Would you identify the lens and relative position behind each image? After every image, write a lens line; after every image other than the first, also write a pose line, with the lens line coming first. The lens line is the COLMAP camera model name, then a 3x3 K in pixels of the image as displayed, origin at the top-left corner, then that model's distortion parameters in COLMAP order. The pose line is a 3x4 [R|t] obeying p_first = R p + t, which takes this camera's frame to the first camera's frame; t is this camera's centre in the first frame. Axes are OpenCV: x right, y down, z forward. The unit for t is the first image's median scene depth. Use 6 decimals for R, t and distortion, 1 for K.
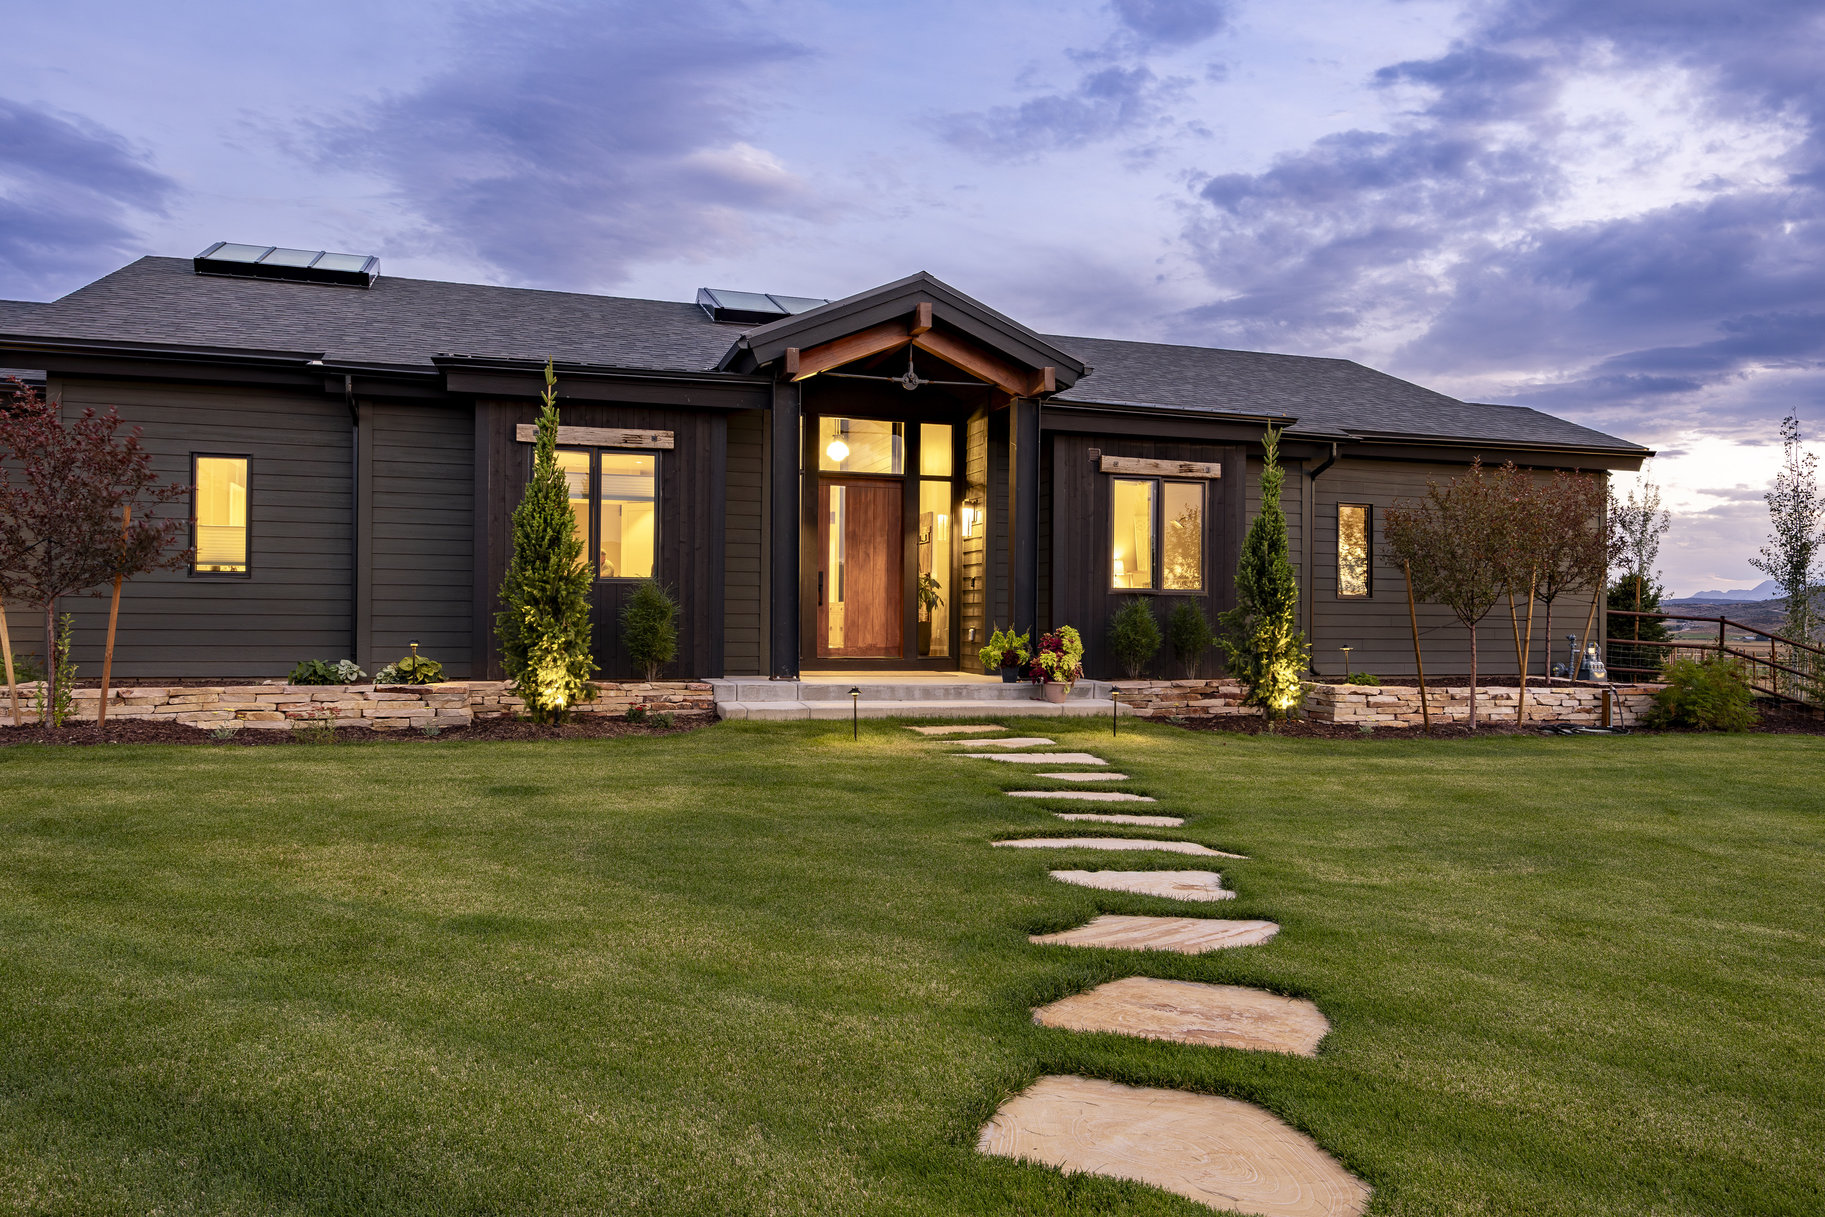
lens RADIAL K [[1257.0, 0, 909.2], [0, 1257.0, 551.6], [0, 0, 1]] dist [-0.002321, 0.005832]
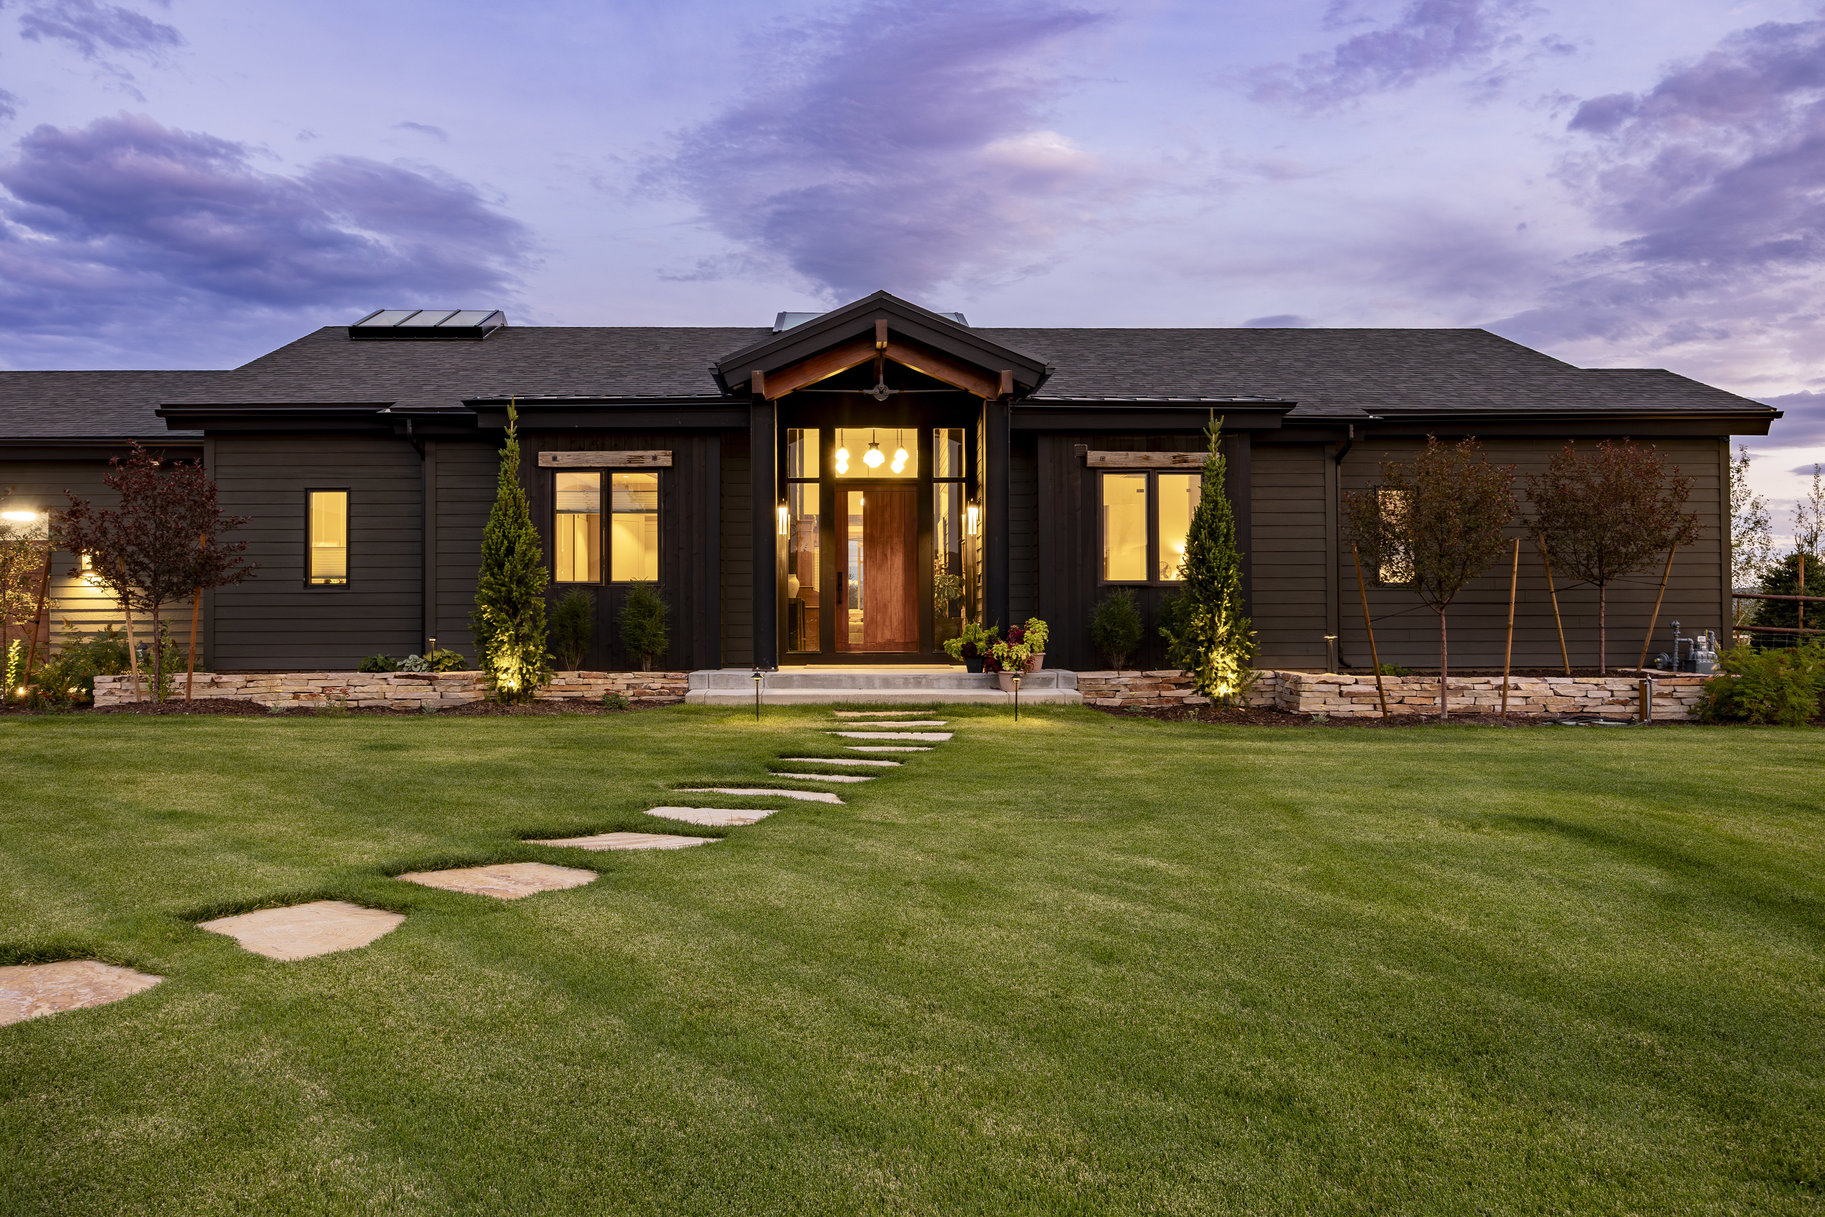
lens RADIAL K [[1357.2, 0, 912.6], [0, 1357.2, 604.0], [0, 0, 1]] dist [0.005003, -0.005108]
pose [[0.957981, -0.019338, -0.286178, 0.329535], [0.028883, 0.999157, 0.029169, 0.010838], [0.285372, -0.036209, 0.957733, -0.096815]]
